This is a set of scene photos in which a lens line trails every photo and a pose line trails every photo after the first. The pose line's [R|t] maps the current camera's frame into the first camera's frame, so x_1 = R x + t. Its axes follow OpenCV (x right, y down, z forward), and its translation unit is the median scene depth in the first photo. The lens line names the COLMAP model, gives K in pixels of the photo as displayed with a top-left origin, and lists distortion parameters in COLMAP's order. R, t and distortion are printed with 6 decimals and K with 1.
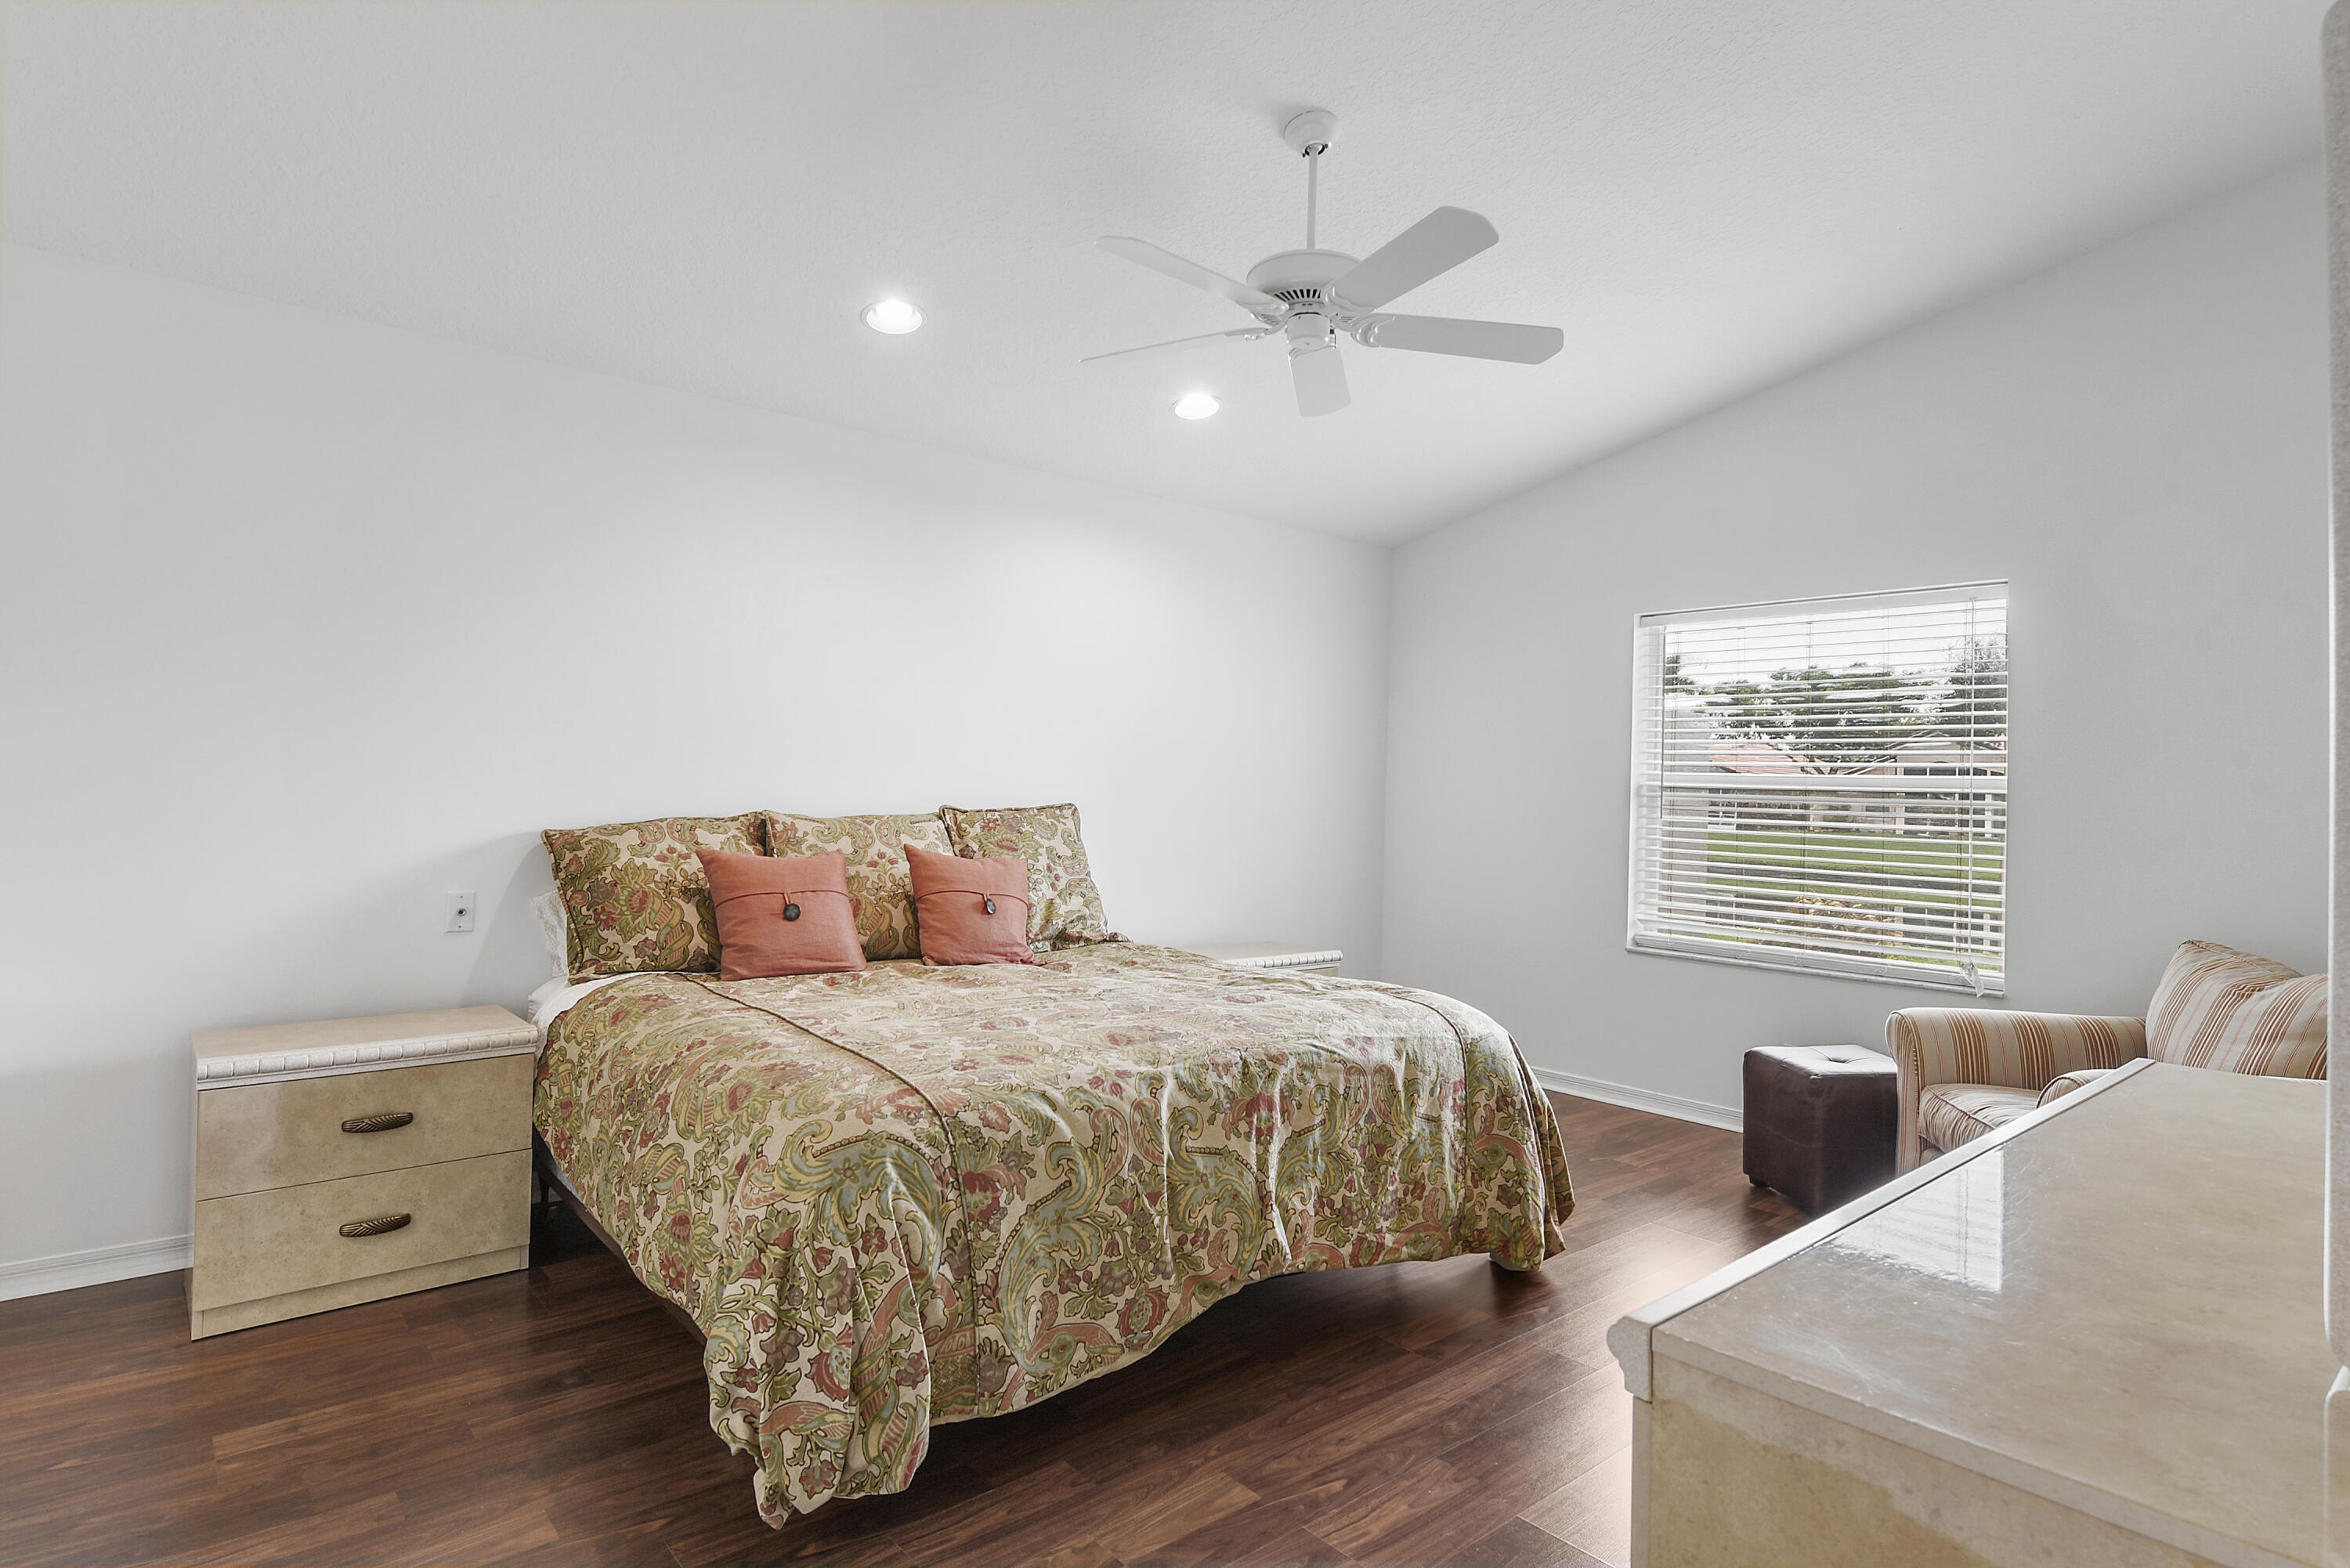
lens RADIAL K [[1234.1, 0, 1192.1], [0, 1234.1, 779.7], [0, 0, 1]] dist [-0.000746, 0.000190]
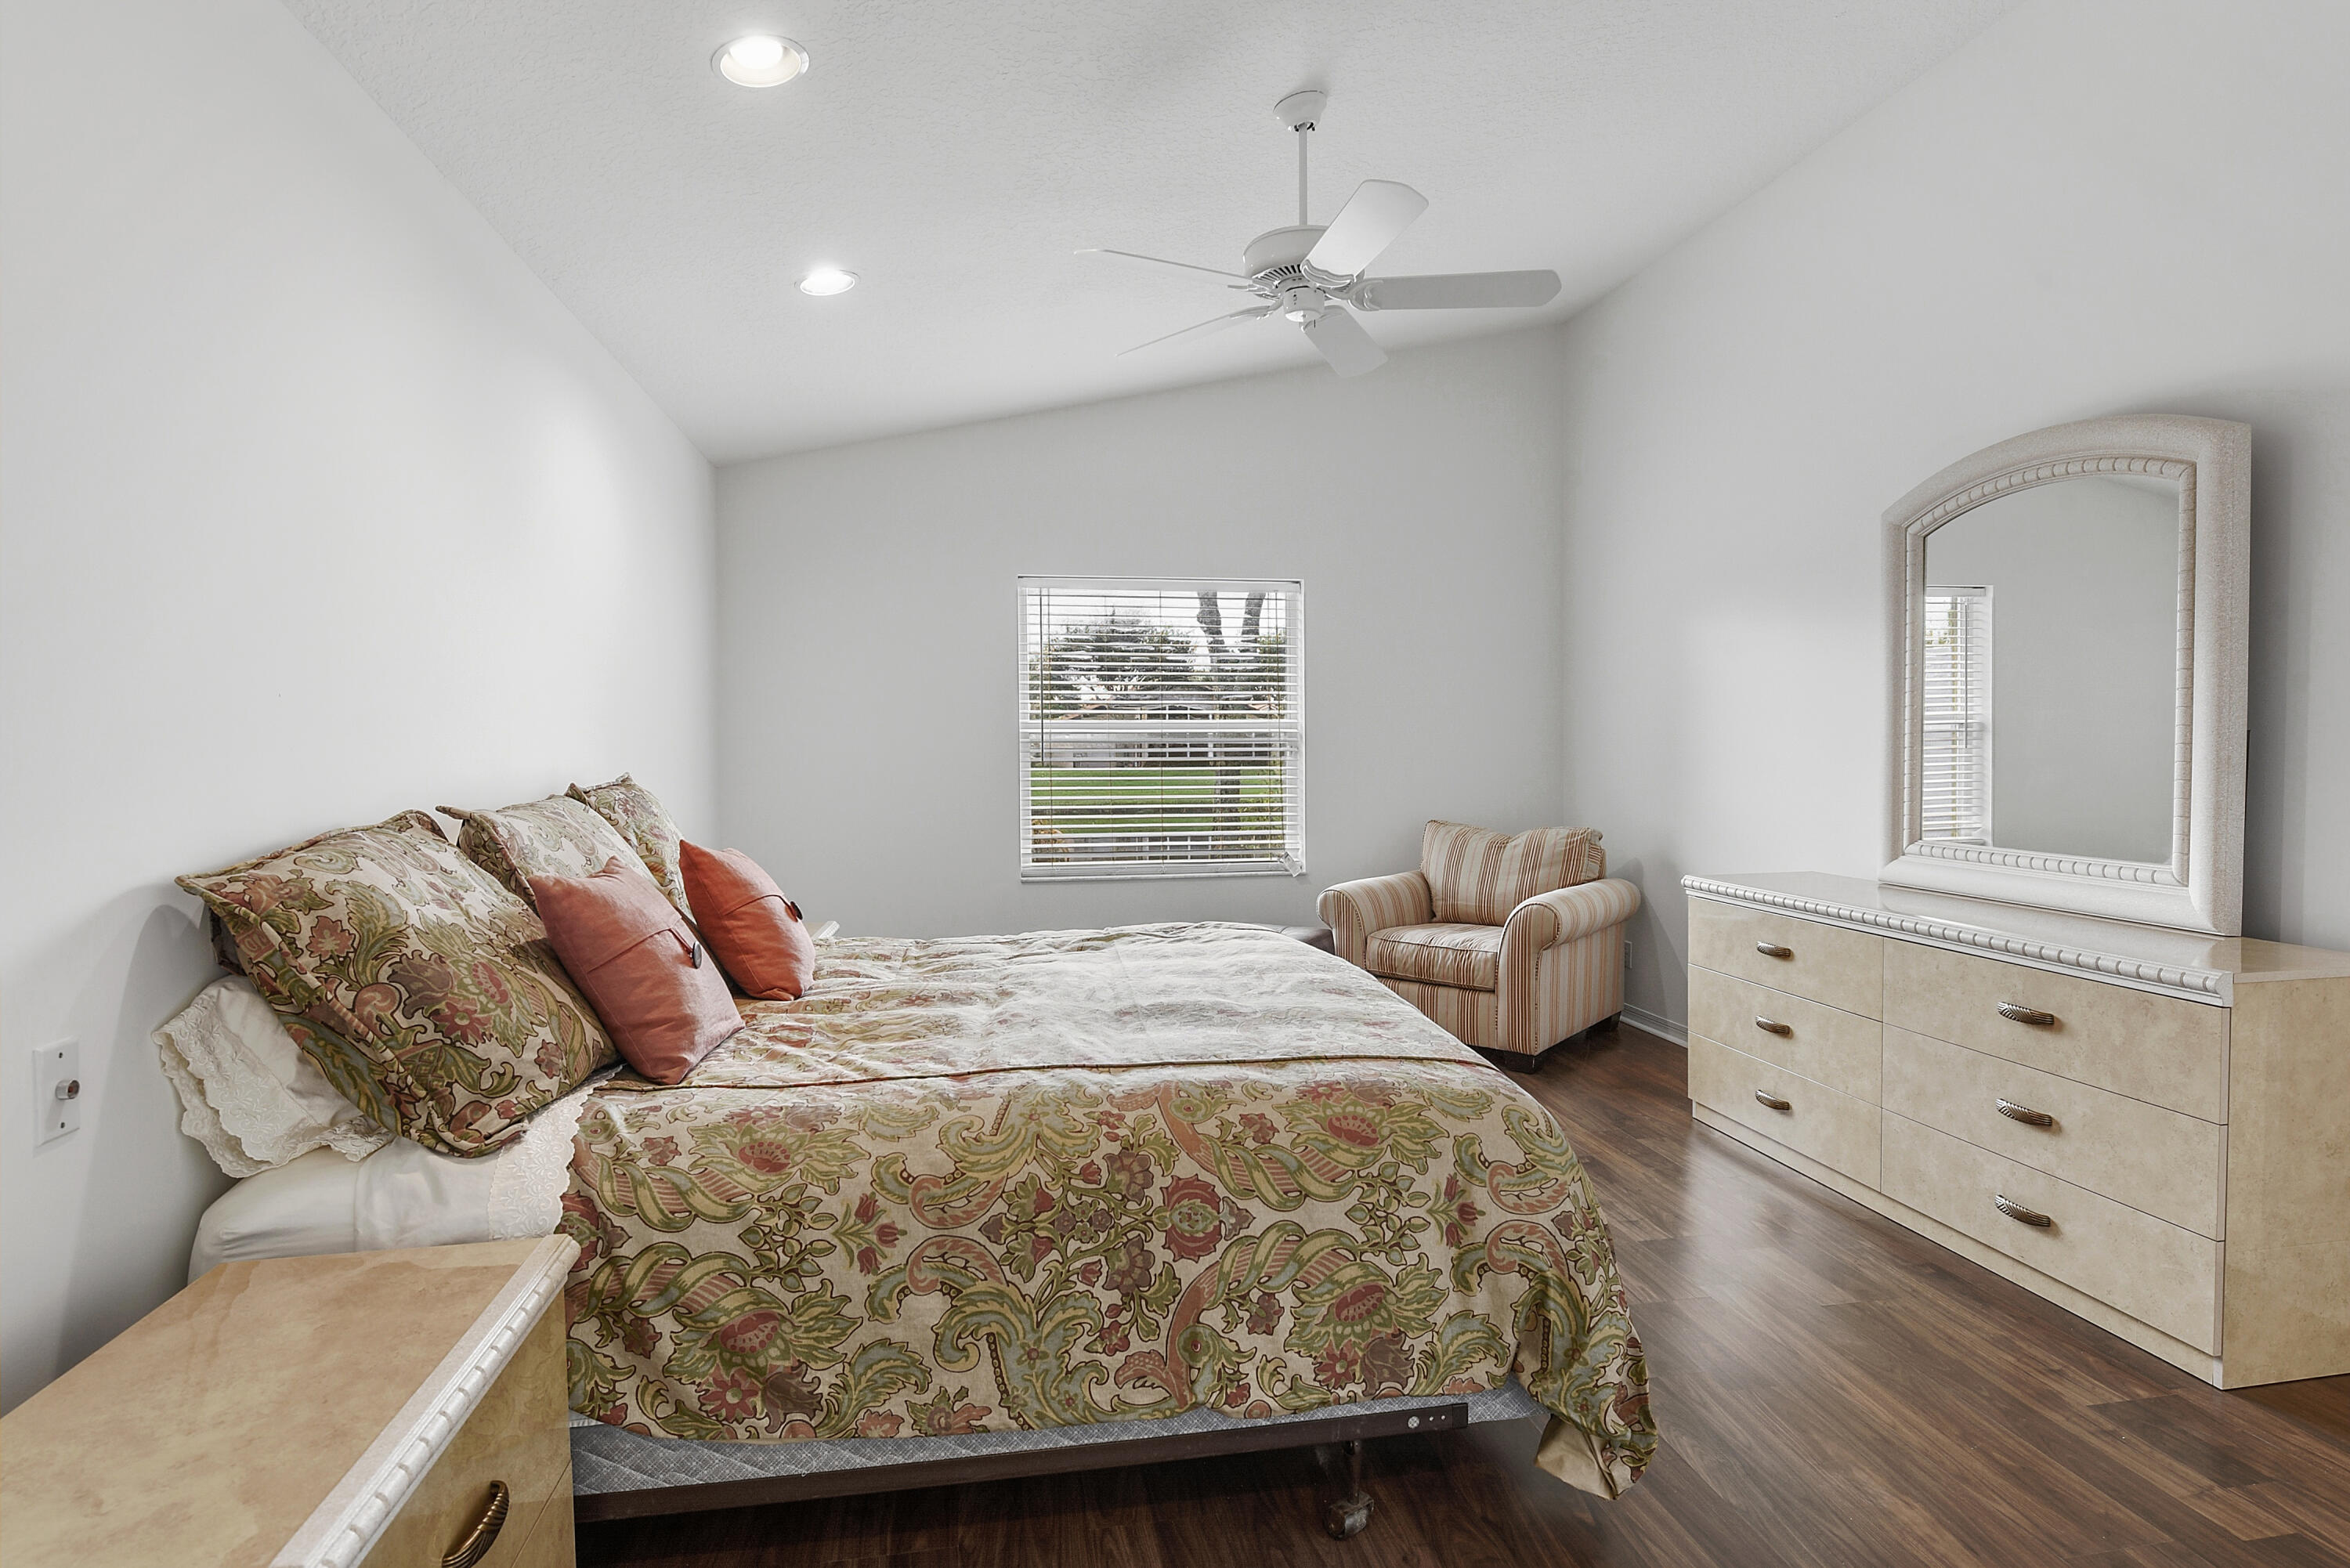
lens RADIAL K [[1234.1, 0, 1191.6], [0, 1234.1, 783.4], [0, 0, 1]] dist [-0.000746, 0.000190]
pose [[0.505287, -0.056766, 0.861083, -0.773449], [0.011930, 0.998198, 0.058804, -0.018239], [-0.862869, -0.019440, 0.505053, 0.467127]]
